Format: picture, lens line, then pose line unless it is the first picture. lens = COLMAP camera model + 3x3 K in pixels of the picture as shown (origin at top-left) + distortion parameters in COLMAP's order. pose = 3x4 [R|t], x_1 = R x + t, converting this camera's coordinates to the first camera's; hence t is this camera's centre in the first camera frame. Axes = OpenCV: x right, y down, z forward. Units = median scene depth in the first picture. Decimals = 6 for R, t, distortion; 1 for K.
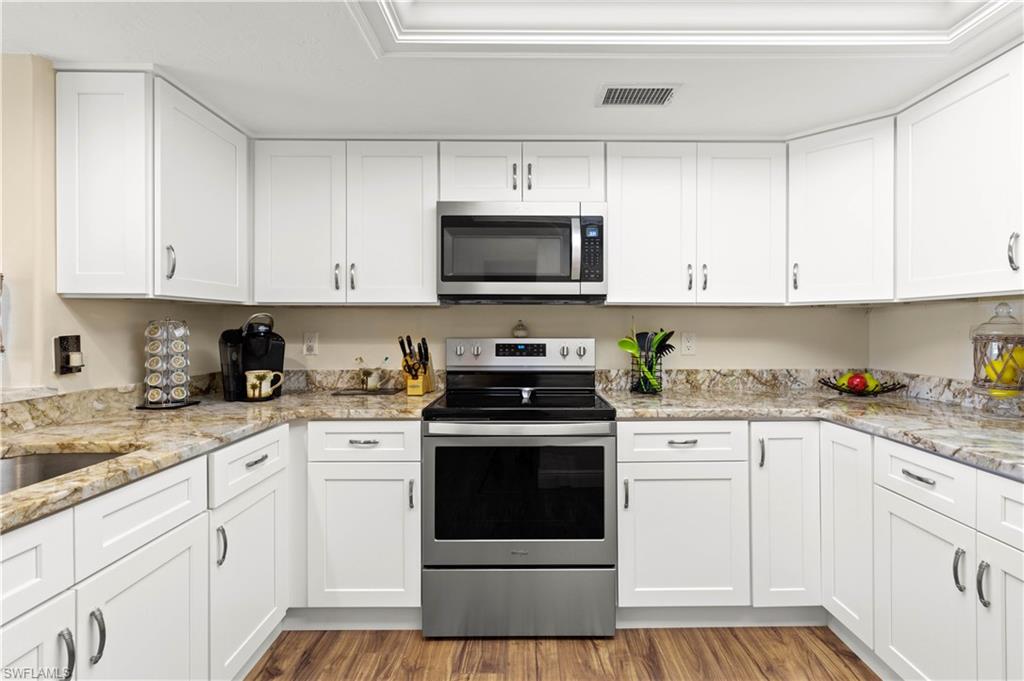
lens RADIAL K [[489.7, 0, 529.1], [0, 489.7, 328.0], [0, 0, 1]] dist [0.006021, -0.001009]
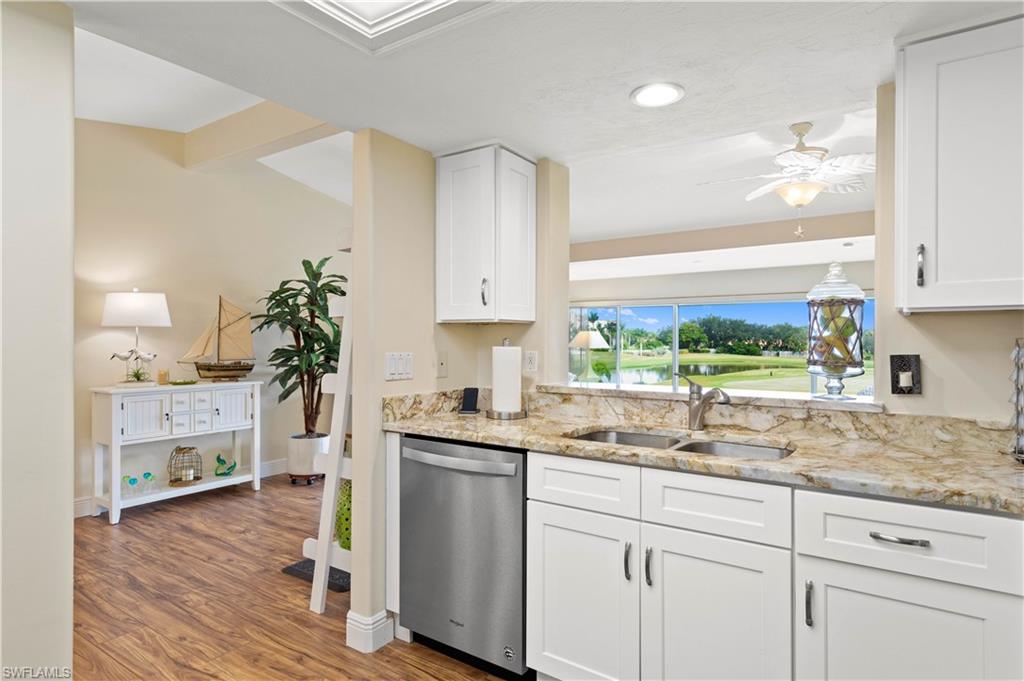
lens RADIAL K [[564.6, 0, 511.5], [0, 564.6, 336.5], [0, 0, 1]] dist [0.008244, -0.002277]
pose [[-0.572334, -0.006604, -0.819994, 0.353443], [-0.004185, 0.999978, -0.005133, -0.009364], [0.820010, 0.000494, -0.572349, 0.849383]]
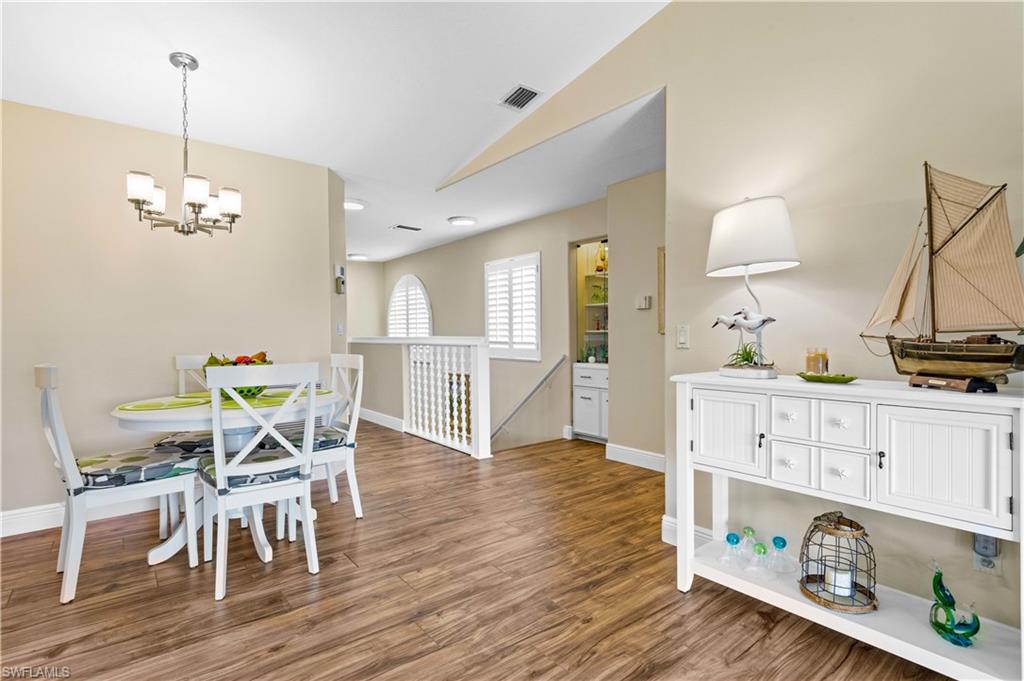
lens RADIAL K [[507.6, 0, 516.8], [0, 507.6, 342.2], [0, 0, 1]] dist [0.000041, 0.000318]
pose [[-0.618951, -0.005787, 0.785408, -1.077344], [0.009070, 0.999854, 0.014515, 0.079634], [-0.785377, 0.016108, -0.618808, -0.431570]]
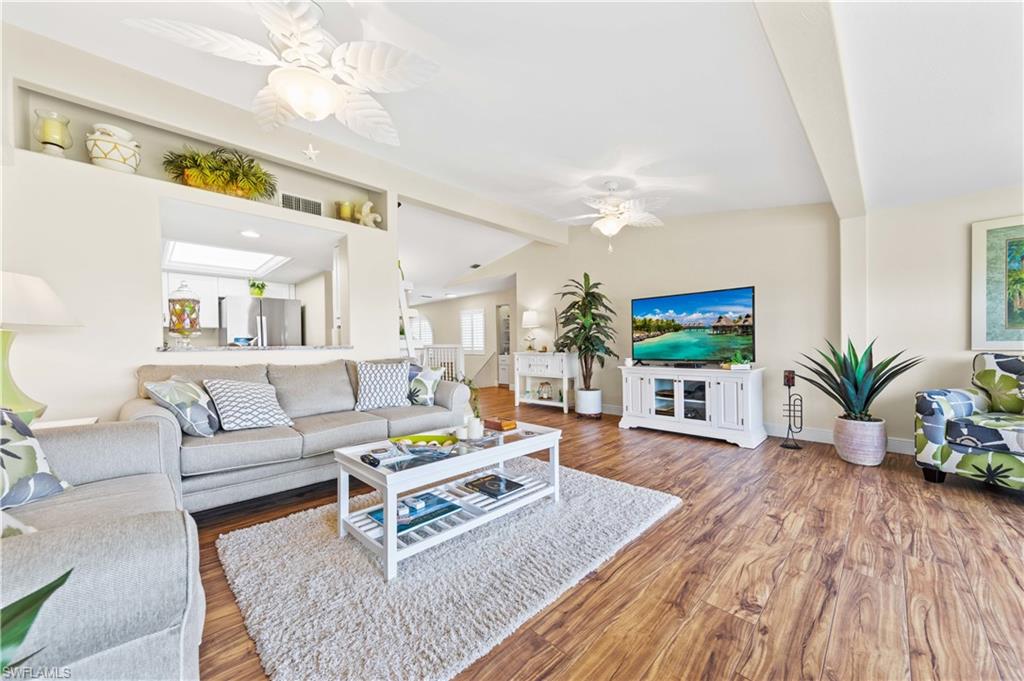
lens RADIAL K [[372.4, 0, 515.4], [0, 372.4, 346.9], [0, 0, 1]] dist [0.004914, -0.000383]
pose [[-0.699240, 0.006974, 0.714853, -2.703537], [0.015713, 0.999861, 0.005616, 0.103294], [-0.714714, 0.015159, -0.699252, 0.843322]]
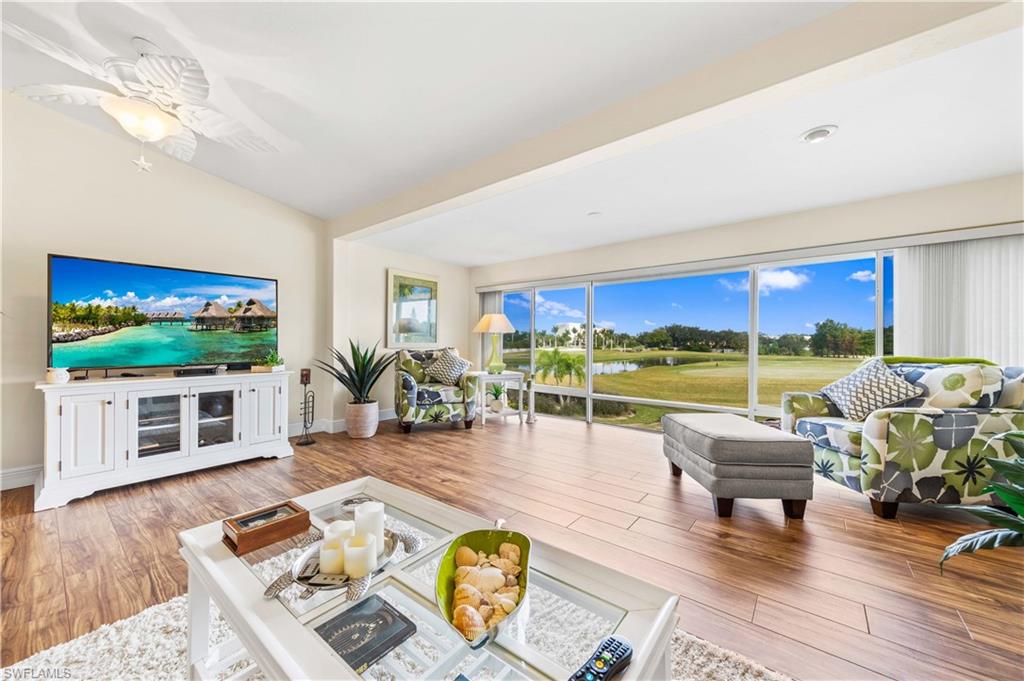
lens RADIAL K [[372.4, 0, 507.4], [0, 372.4, 340.1], [0, 0, 1]] dist [0.004914, -0.000383]
pose [[-0.639567, -0.004910, -0.768720, -1.534429], [-0.004693, 0.999986, -0.002483, 0.104180], [0.768721, 0.002019, -0.639581, 0.592558]]
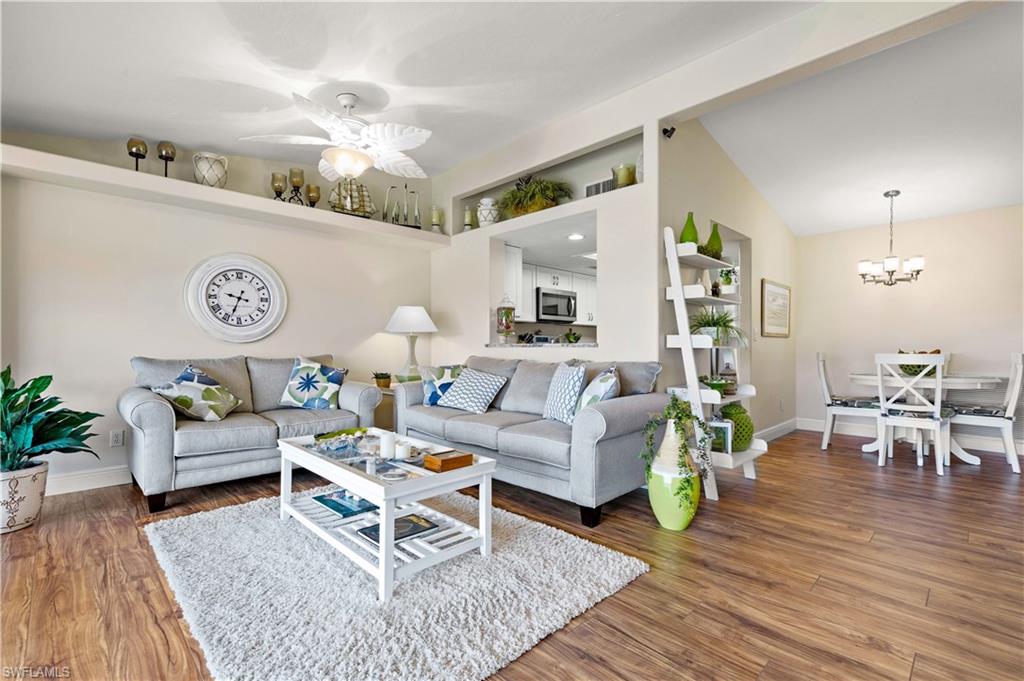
lens RADIAL K [[460.7, 0, 516.2], [0, 460.7, 348.1], [0, 0, 1]] dist [0.003772, -0.000106]
pose [[0.718664, 0.000344, 0.695357, -2.376339], [0.000390, 1.000000, -0.000897, 0.114067], [-0.695357, 0.000916, 0.718664, -0.923606]]
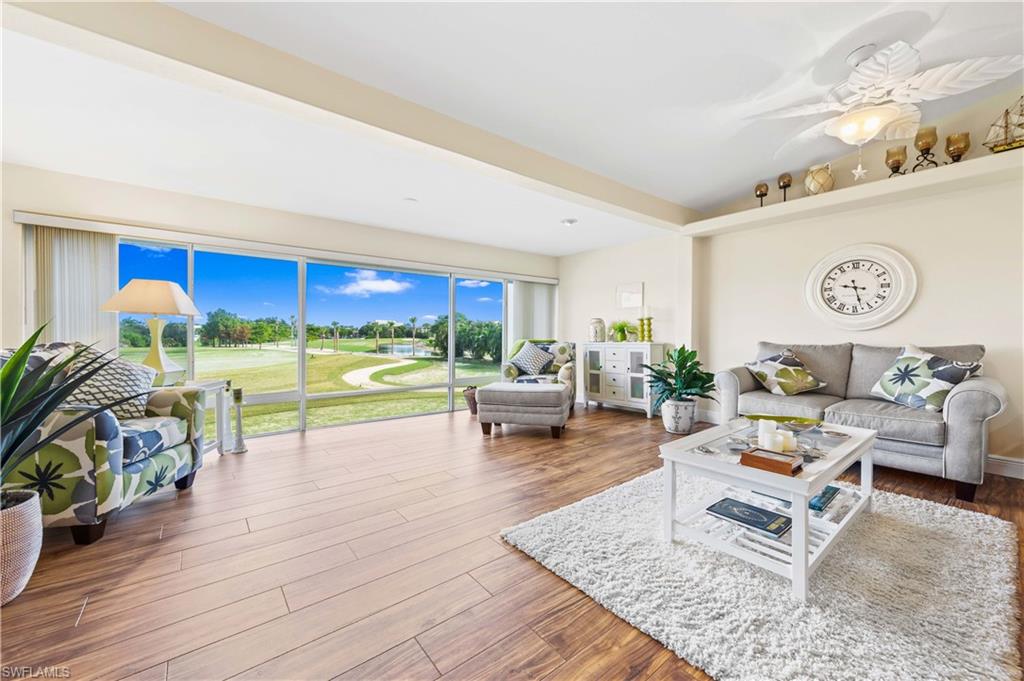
lens RADIAL K [[395.9, 0, 511.4], [0, 395.9, 340.7], [0, 0, 1]] dist [0.002981, 0.000018]
pose [[0.612330, 0.016945, -0.790420, -1.414163], [-0.007051, 0.999848, 0.015973, 0.116812], [0.790571, -0.004208, 0.612357, -0.966093]]
